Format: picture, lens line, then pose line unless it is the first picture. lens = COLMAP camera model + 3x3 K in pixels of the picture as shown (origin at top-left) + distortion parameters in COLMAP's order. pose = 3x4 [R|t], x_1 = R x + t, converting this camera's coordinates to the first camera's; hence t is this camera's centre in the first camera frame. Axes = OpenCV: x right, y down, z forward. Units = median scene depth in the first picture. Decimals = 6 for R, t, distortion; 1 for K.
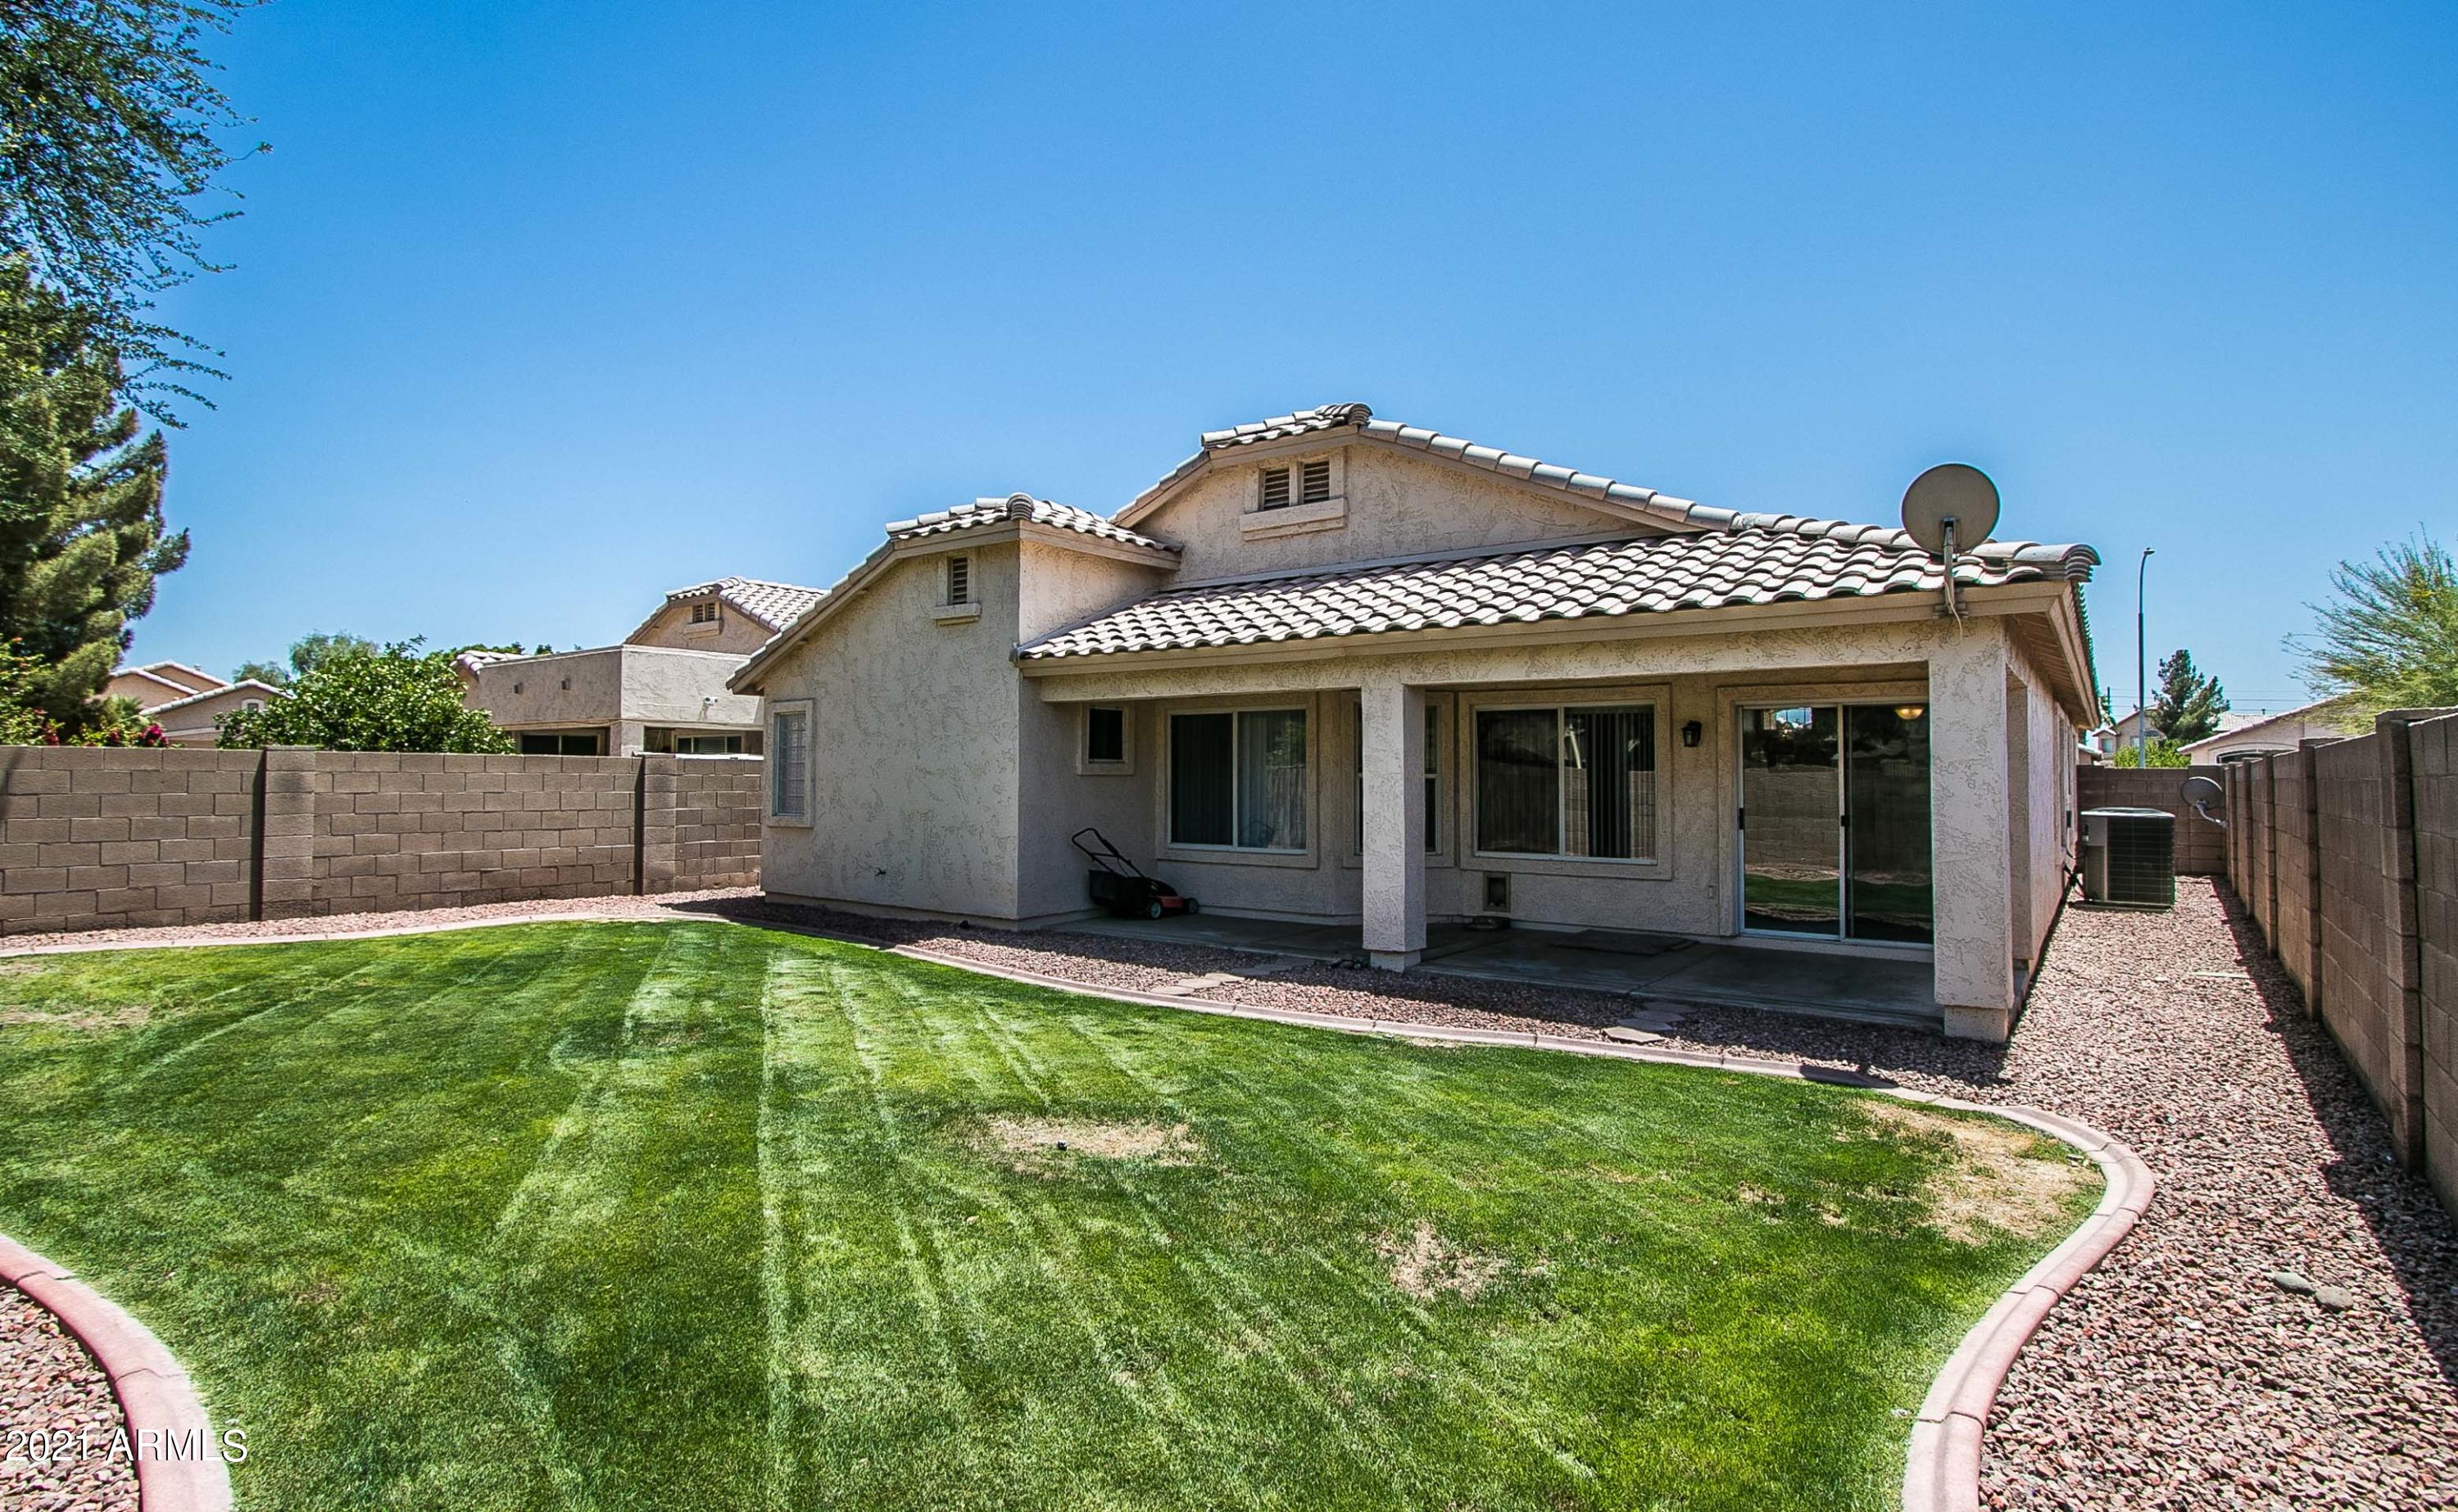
lens RADIAL K [[1218.6, 0, 1216.5], [0, 1218.6, 742.1], [0, 0, 1]] dist [-0.024132, 0.000195]
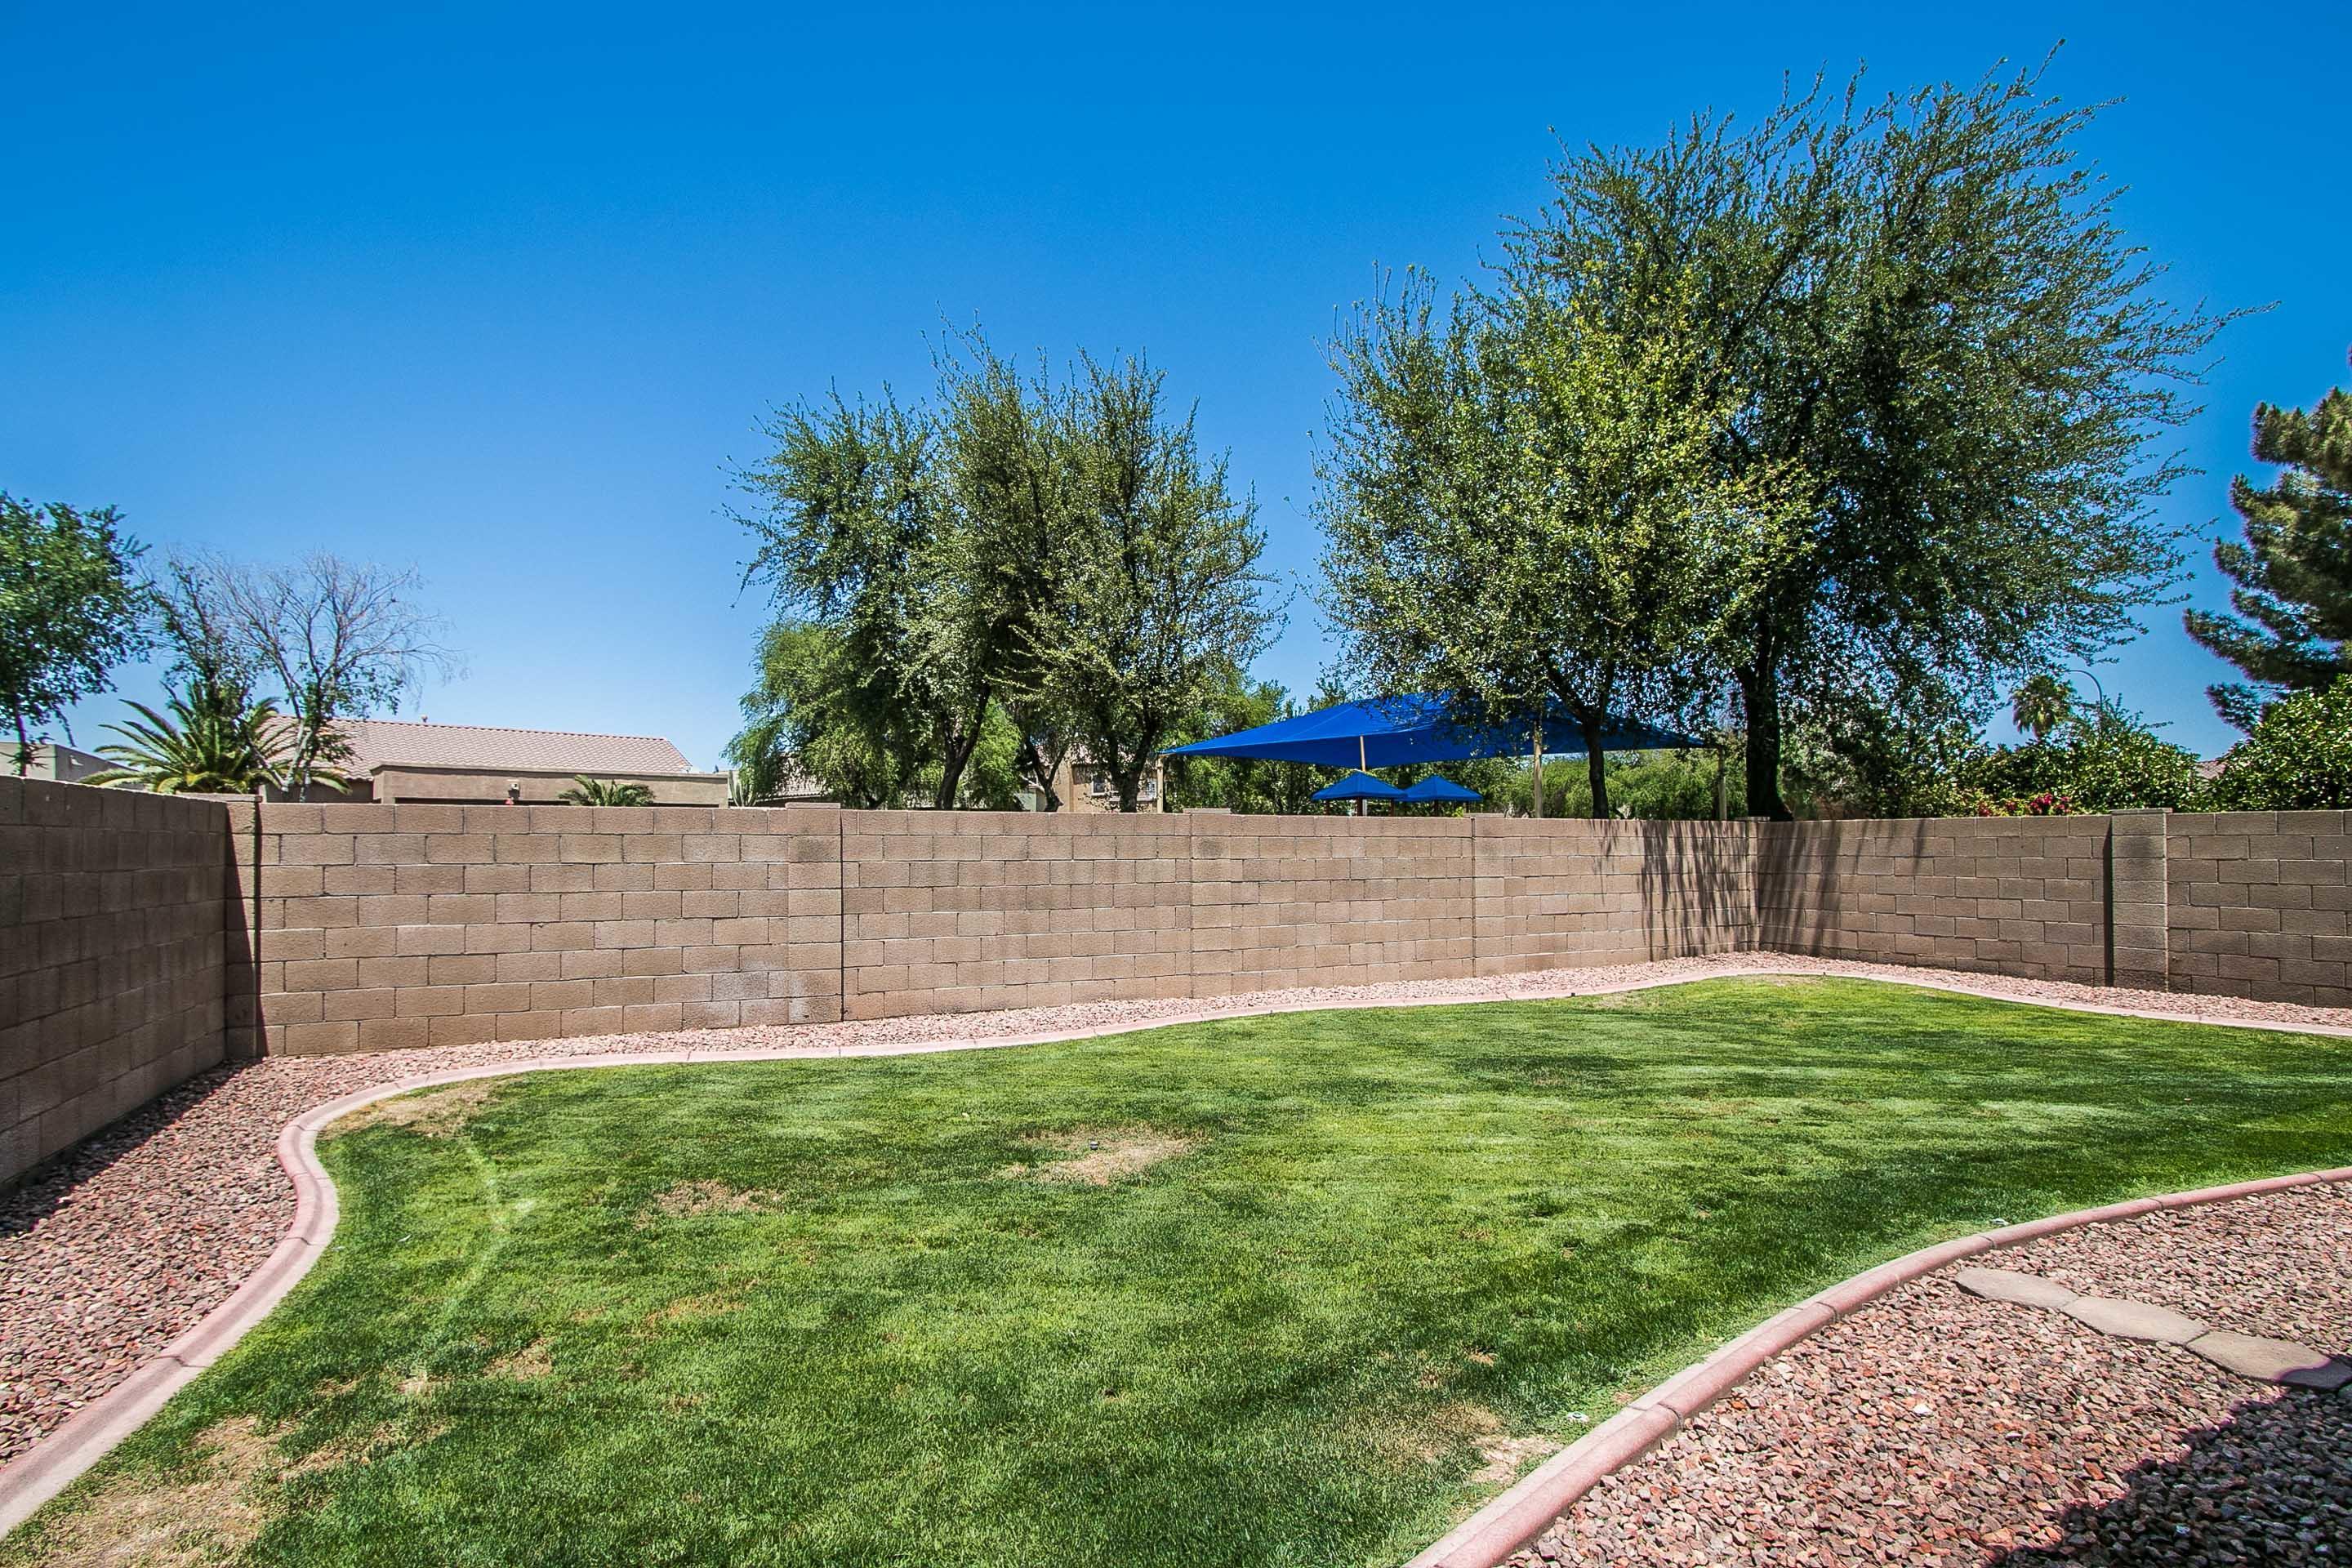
lens RADIAL K [[1129.4, 0, 1153.3], [0, 1129.4, 837.1], [0, 0, 1]] dist [-0.019437, 0.002156]
pose [[-0.426269, -0.012268, -0.904513, 0.349408], [0.026580, 0.999306, -0.026080, 0.026350], [0.904206, -0.035159, -0.425647, 0.634505]]
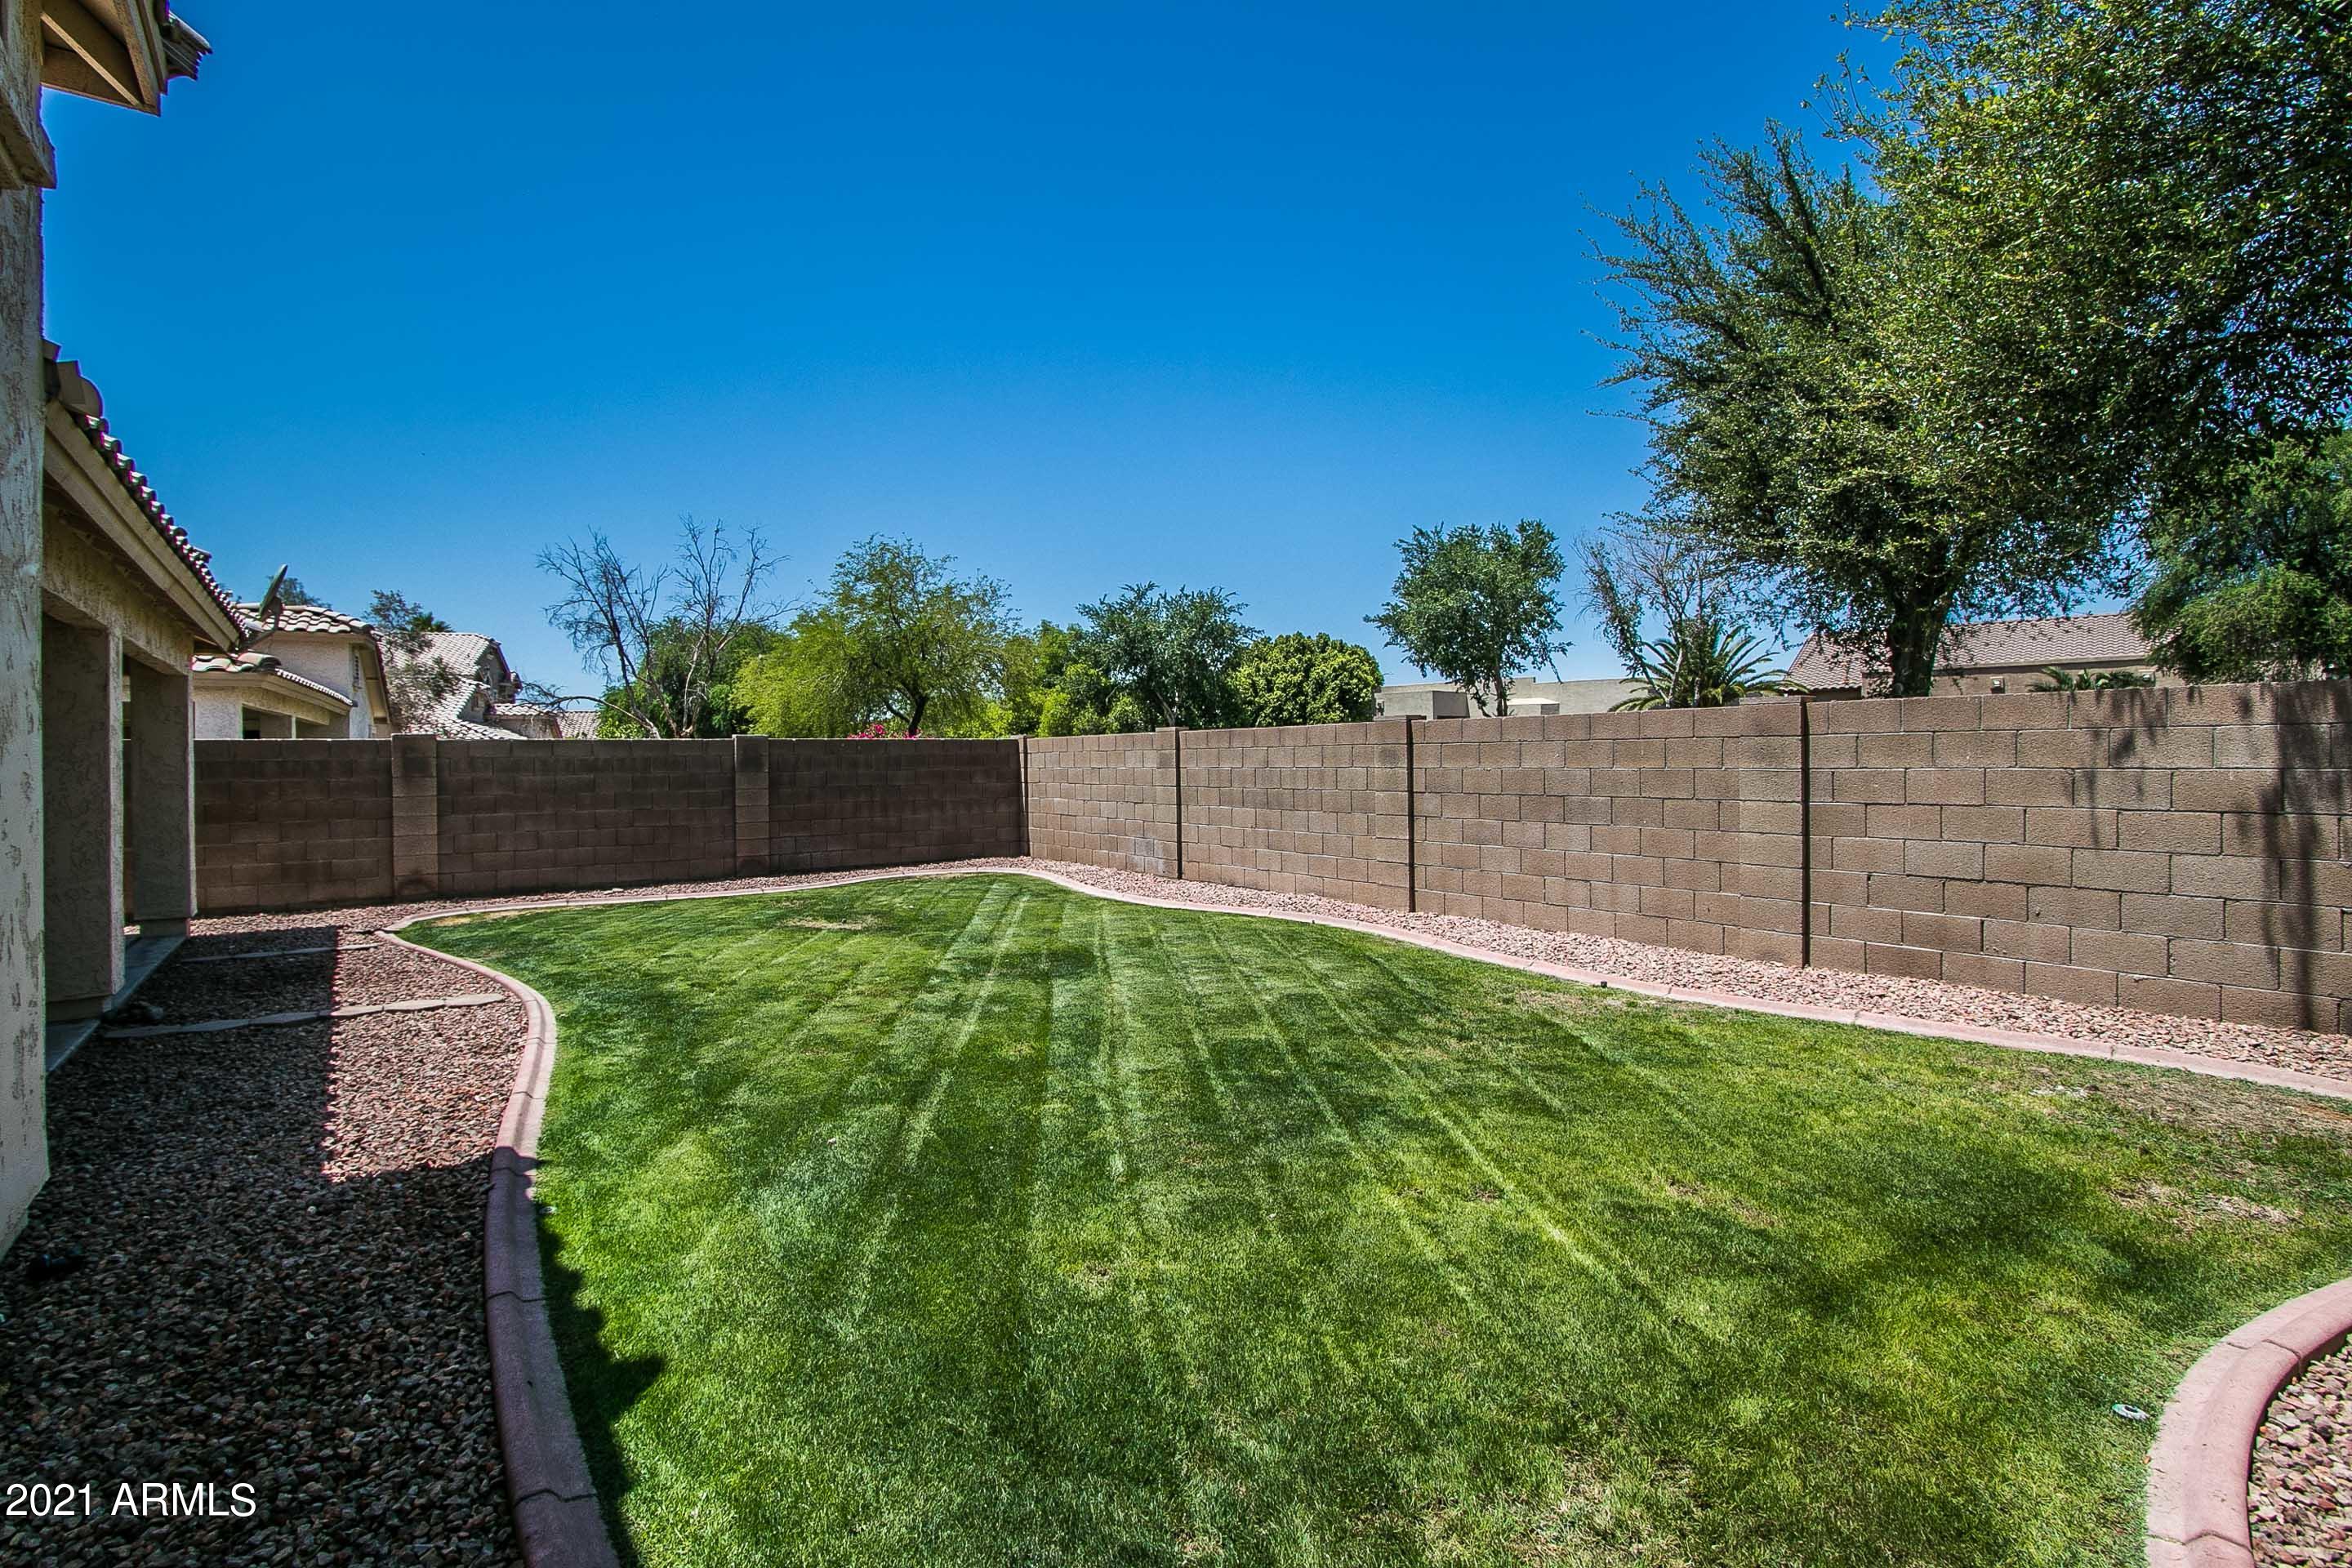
lens RADIAL K [[1129.4, 0, 1151.0], [0, 1129.4, 759.9], [0, 0, 1]] dist [-0.019437, 0.002156]
pose [[-0.953947, 0.005269, 0.299928, -0.538472], [-0.002610, 0.999662, -0.025865, 0.037704], [-0.299963, -0.025456, -0.953611, 1.165480]]
